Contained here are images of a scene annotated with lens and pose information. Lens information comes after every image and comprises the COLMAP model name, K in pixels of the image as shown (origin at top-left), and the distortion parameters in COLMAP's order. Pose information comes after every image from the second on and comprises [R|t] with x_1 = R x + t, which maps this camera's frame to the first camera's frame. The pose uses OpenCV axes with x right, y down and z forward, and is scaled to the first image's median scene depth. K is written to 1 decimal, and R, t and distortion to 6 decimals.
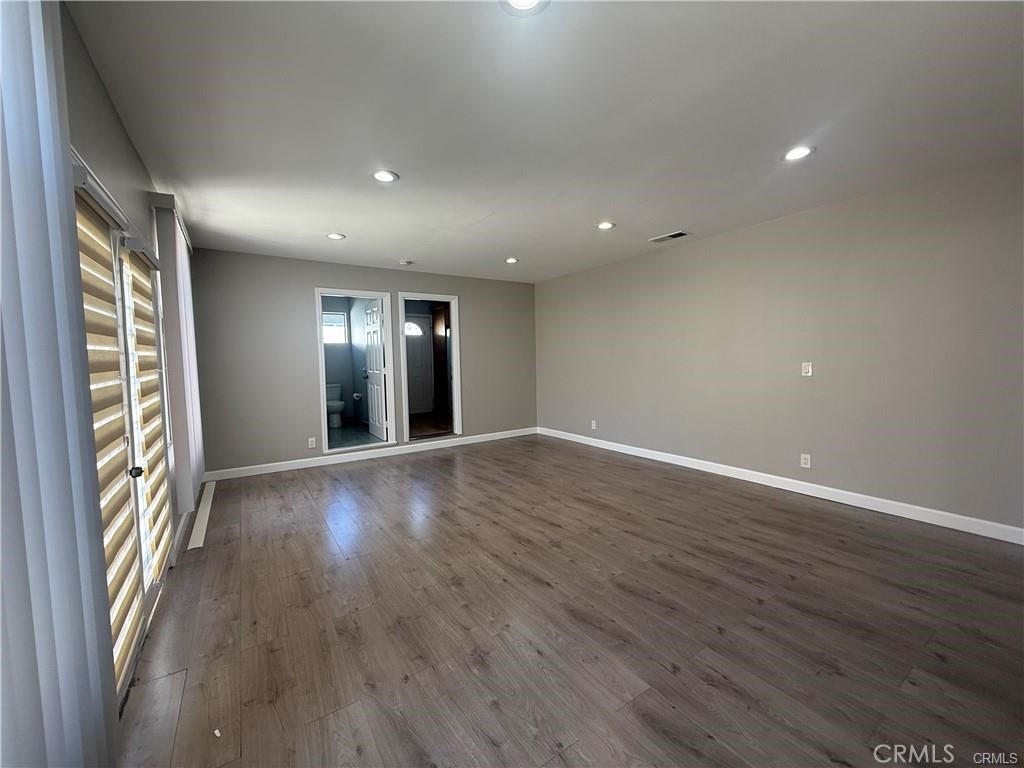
lens RADIAL K [[407.9, 0, 512.9], [0, 407.9, 381.0], [0, 0, 1]] dist [0.000642, 0.000711]
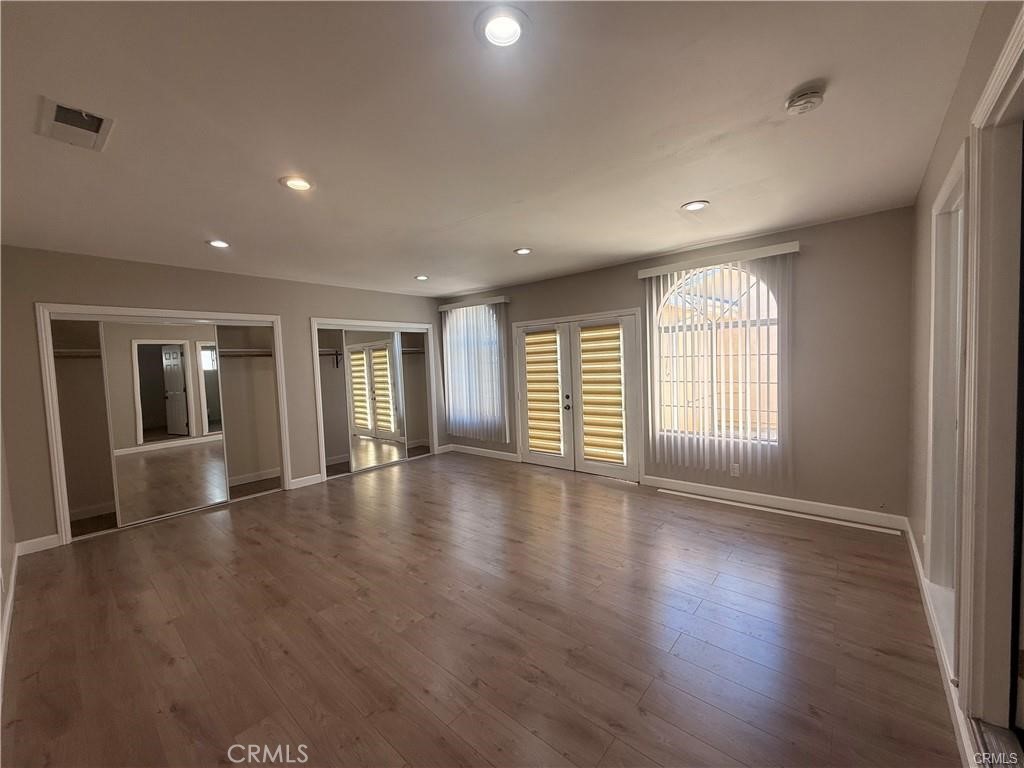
lens RADIAL K [[407.9, 0, 510.0], [0, 407.9, 384.5], [0, 0, 1]] dist [0.000642, 0.000711]
pose [[-0.962321, 0.073260, -0.261862, 0.097824], [0.043186, 0.991976, 0.118818, -0.139918], [0.268465, 0.103032, -0.957763, 1.681178]]
